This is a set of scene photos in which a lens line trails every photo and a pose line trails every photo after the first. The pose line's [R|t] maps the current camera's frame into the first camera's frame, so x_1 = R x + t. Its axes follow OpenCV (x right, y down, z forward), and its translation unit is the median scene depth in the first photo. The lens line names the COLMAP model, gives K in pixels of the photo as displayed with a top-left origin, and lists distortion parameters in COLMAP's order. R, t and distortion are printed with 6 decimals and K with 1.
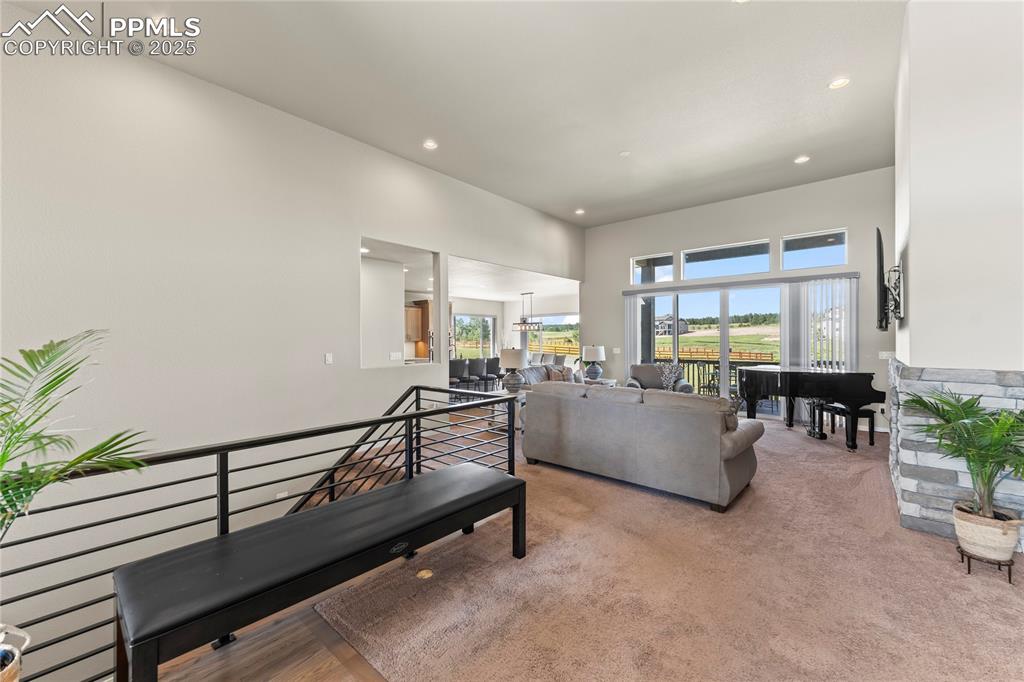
lens RADIAL K [[407.6, 0, 508.5], [0, 407.6, 340.1], [0, 0, 1]] dist [-0.002286, 0.000197]
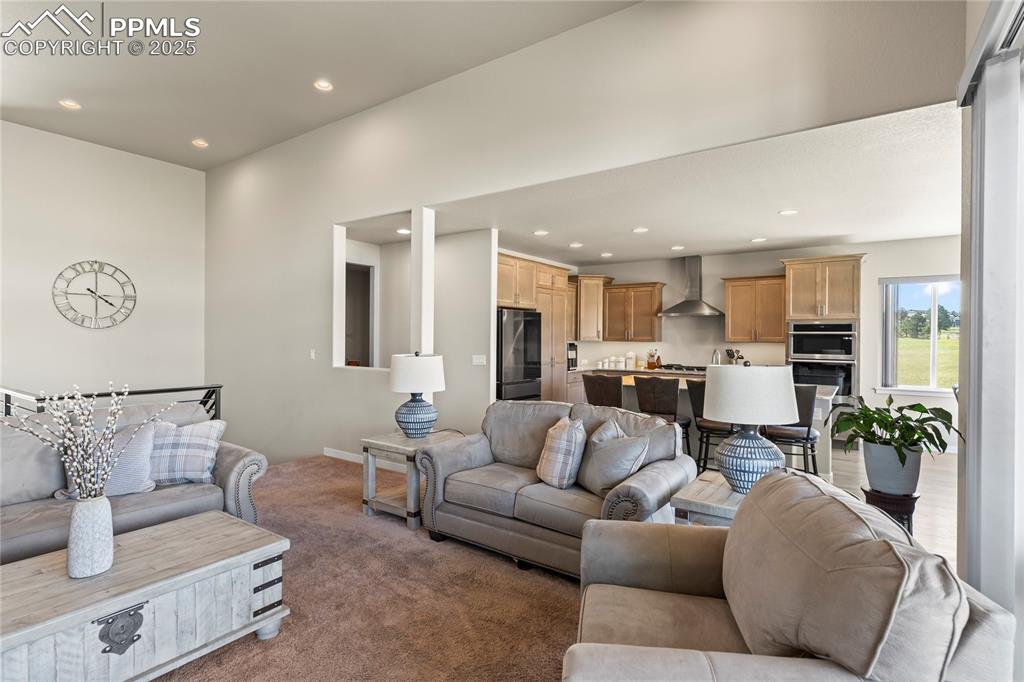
lens RADIAL K [[505.5, 0, 512.0], [0, 505.5, 341.0], [0, 0, 1]] dist [0.011313, -0.000188]
pose [[0.108291, 0.009100, -0.994078, 0.635294], [-0.007647, 0.999936, 0.008320, -0.003048], [0.994090, 0.006700, 0.108354, 0.986733]]
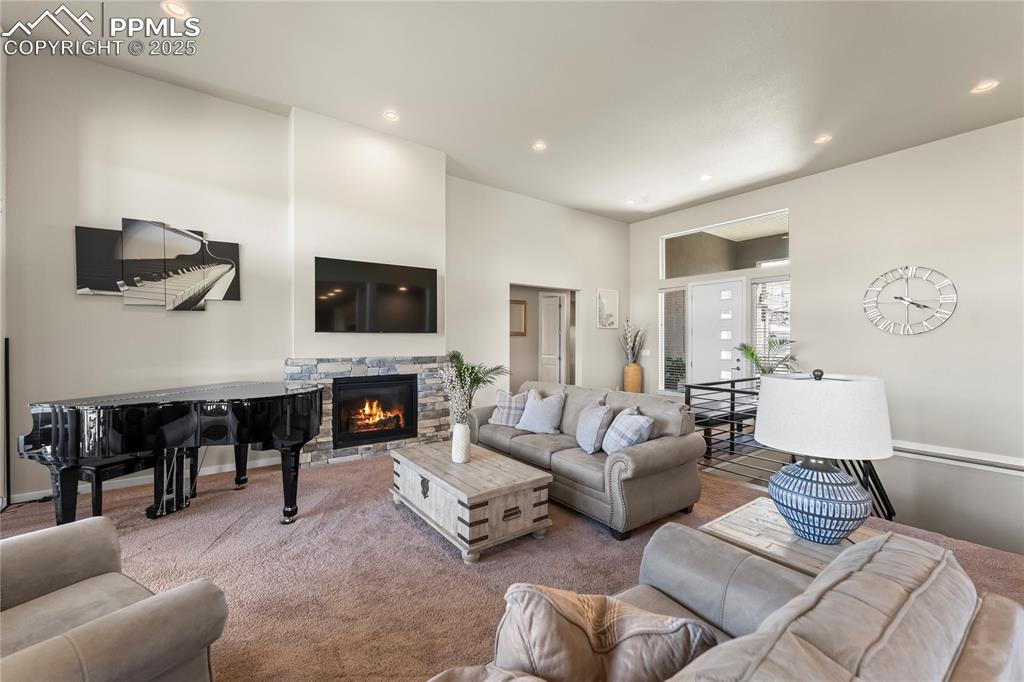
lens RADIAL K [[411.7, 0, 509.5], [0, 411.7, 340.3], [0, 0, 1]] dist [-0.000834, -0.000266]
pose [[-0.975749, 0.000546, 0.218892, 0.142185], [0.000576, 1.000000, 0.000076, -0.002056], [-0.218892, 0.000200, -0.975749, 1.228732]]
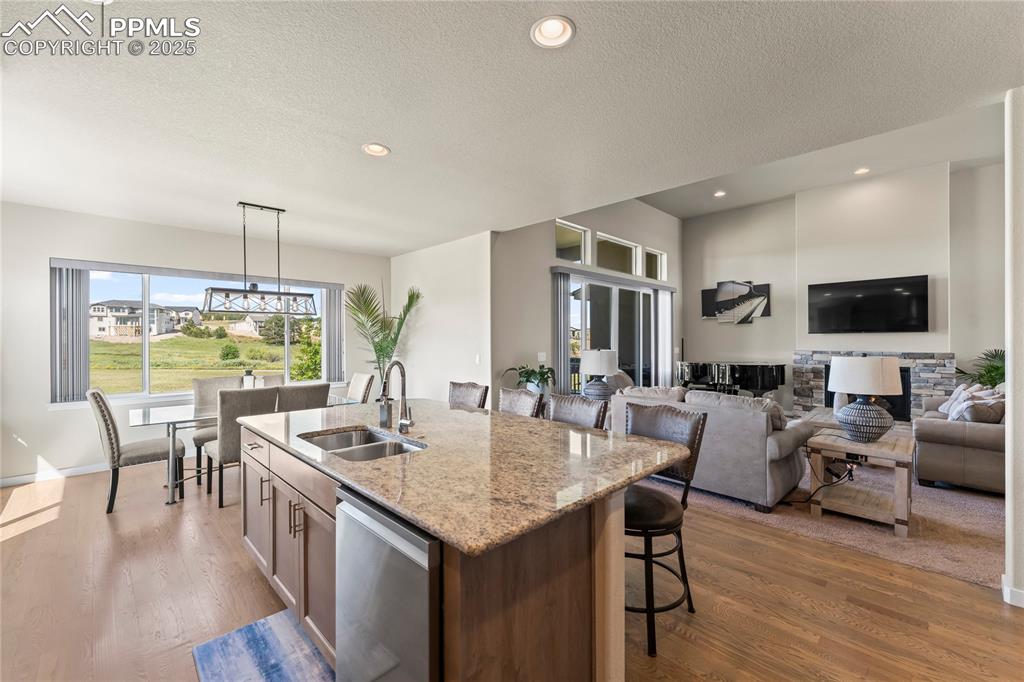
lens RADIAL K [[422.7, 0, 509.0], [0, 422.7, 339.1], [0, 0, 1]] dist [0.001646, 0.000437]
pose [[0.075055, 0.003072, 0.997175, -0.520313], [0.001264, 0.999994, -0.003176, 0.000962], [-0.997179, 0.001499, 0.075050, 1.317849]]
